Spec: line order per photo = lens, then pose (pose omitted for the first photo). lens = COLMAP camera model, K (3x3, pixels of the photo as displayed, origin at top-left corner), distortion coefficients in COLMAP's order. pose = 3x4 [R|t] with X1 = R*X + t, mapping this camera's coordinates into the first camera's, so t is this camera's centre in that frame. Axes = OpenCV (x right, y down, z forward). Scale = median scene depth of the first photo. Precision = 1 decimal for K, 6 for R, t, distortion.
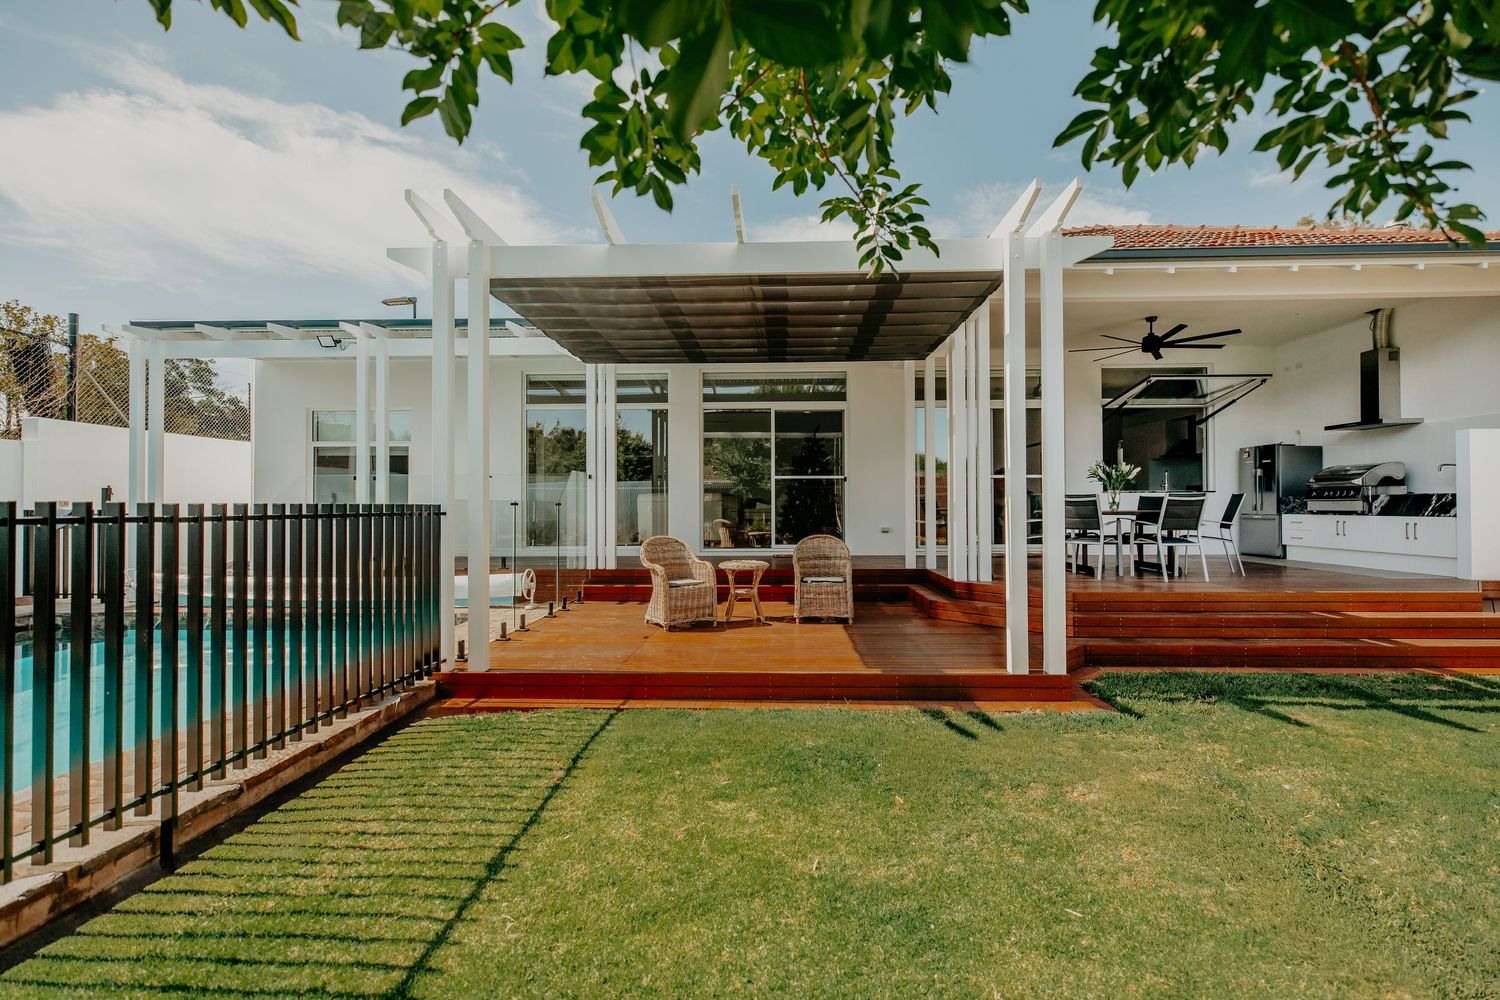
lens RADIAL K [[669.0, 0, 750.0], [0, 669.0, 500.0], [0, 0, 1]] dist [0.002252, 0.000209]
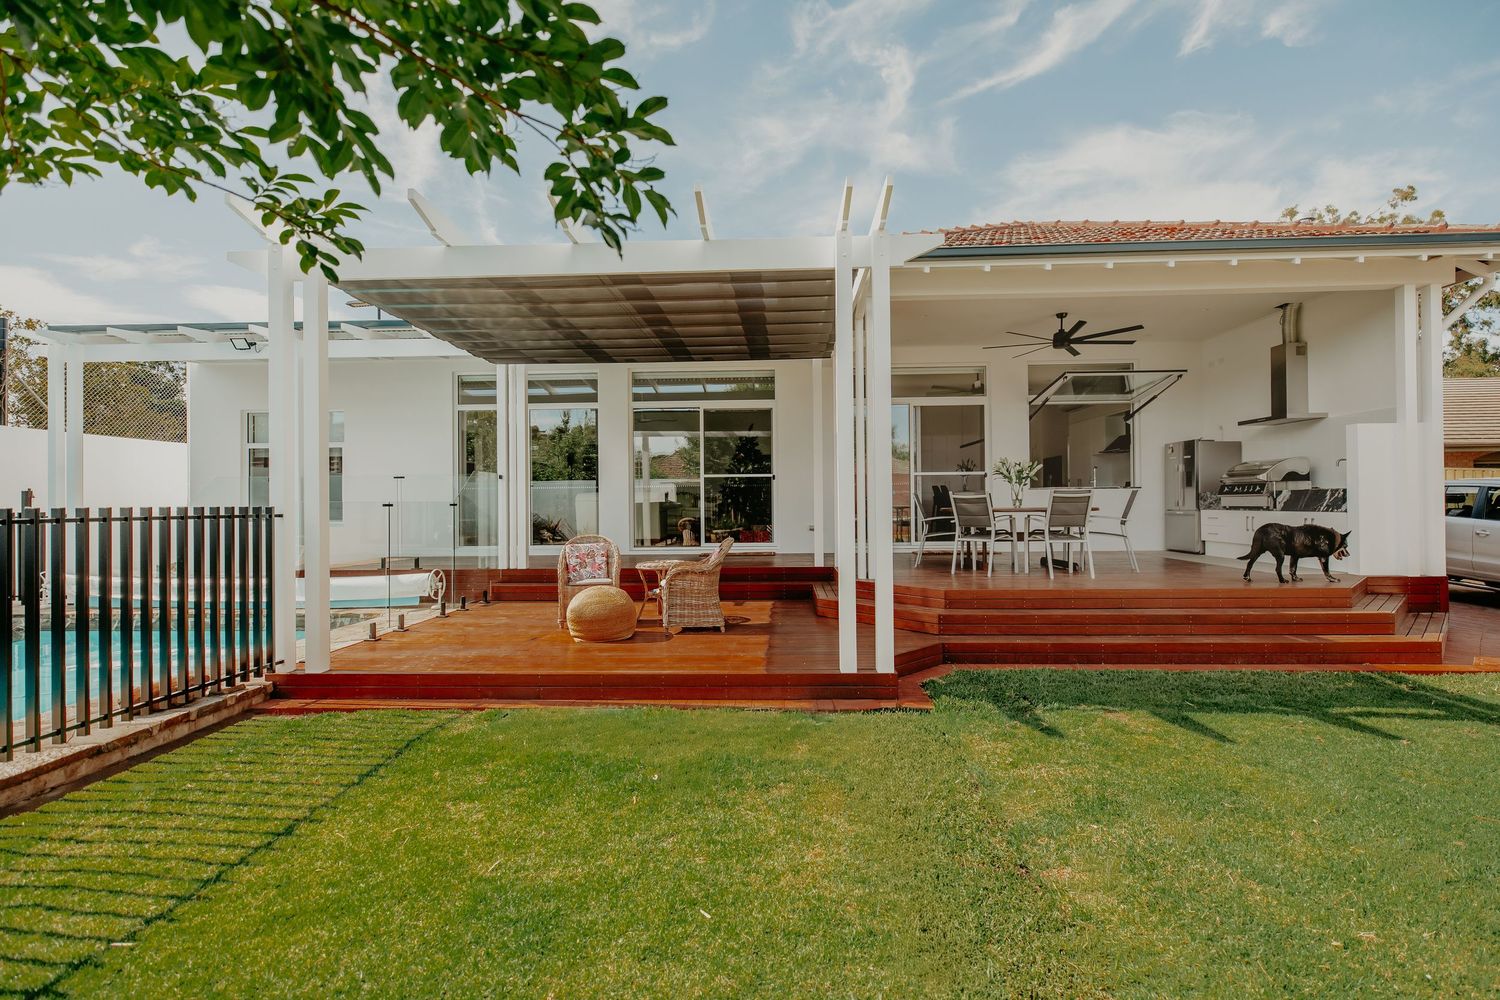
lens RADIAL K [[667.6, 0, 750.0], [0, 667.6, 500.0], [0, 0, 1]] dist [0.001454, 0.000510]
pose [[0.999955, -0.006213, -0.007143, 0.141675], [0.006242, 0.999973, 0.003975, -0.001856], [0.007118, -0.004020, 0.999967, 0.000770]]
